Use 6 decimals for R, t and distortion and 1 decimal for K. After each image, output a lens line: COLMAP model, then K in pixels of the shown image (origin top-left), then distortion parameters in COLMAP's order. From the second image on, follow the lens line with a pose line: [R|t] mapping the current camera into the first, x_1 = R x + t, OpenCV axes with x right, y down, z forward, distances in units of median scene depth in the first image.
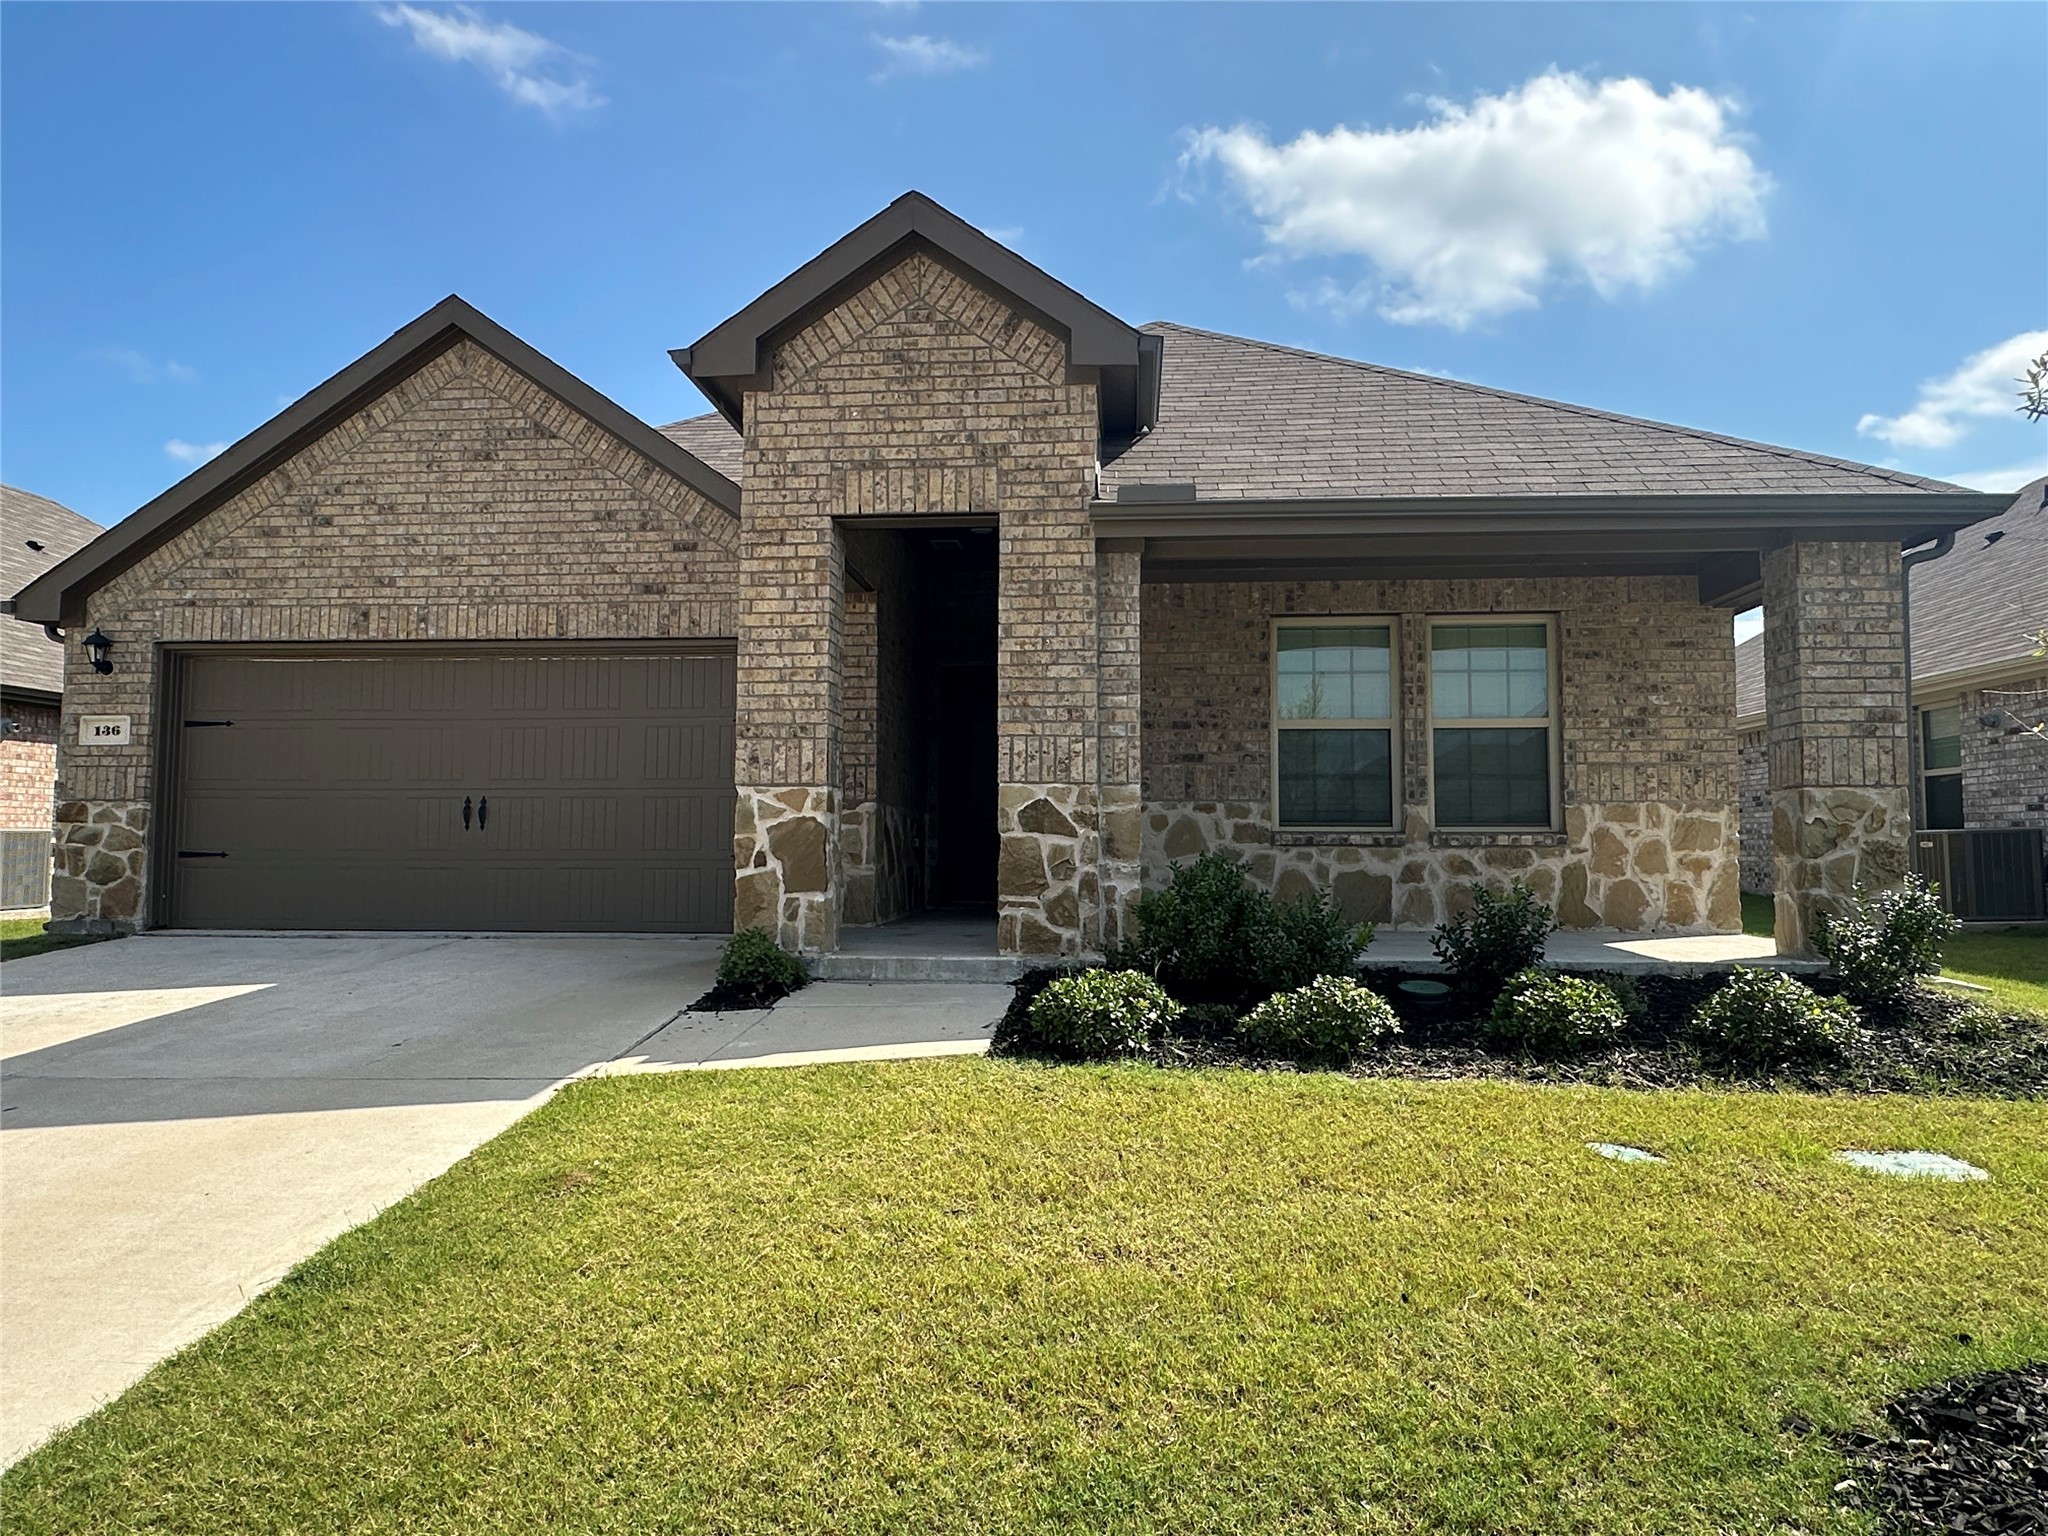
lens RADIAL K [[1295.0, 0, 1021.0], [0, 1295.0, 761.0], [0, 0, 1]] dist [-0.005420, 0.003407]
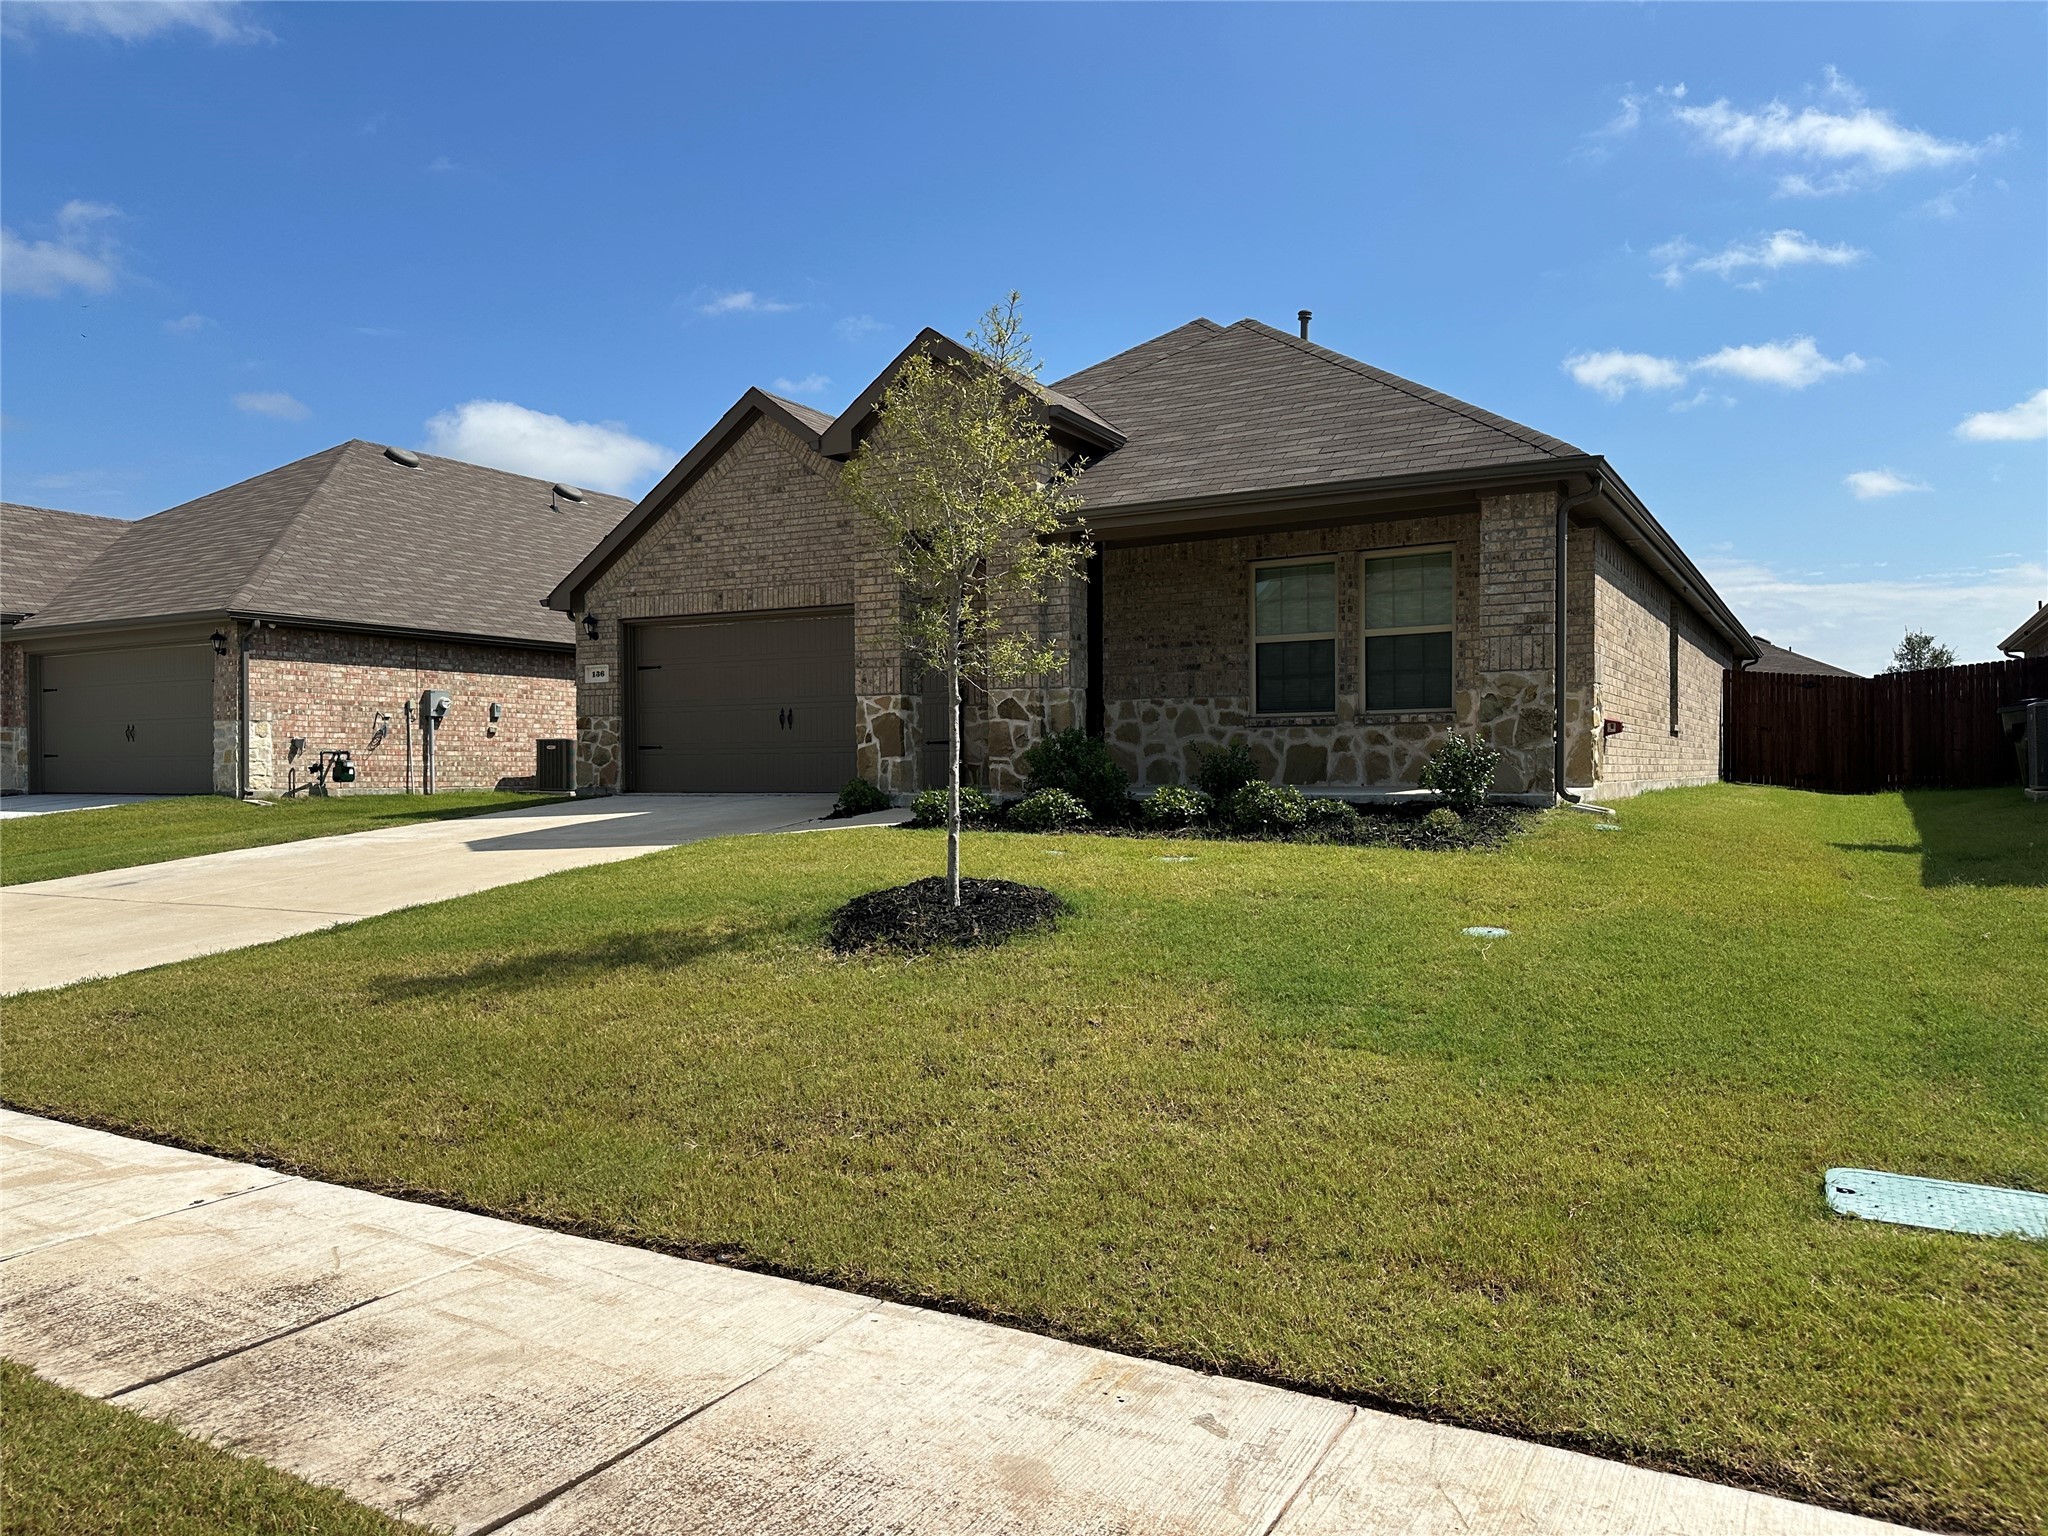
lens RADIAL K [[1401.3, 0, 1043.3], [0, 1401.3, 771.6], [0, 0, 1]] dist [0.098198, -0.017666]
pose [[0.912444, -0.008614, -0.409110, 0.633861], [0.037102, 0.997402, 0.061748, 0.011733], [0.407516, -0.071520, 0.910393, -0.493589]]
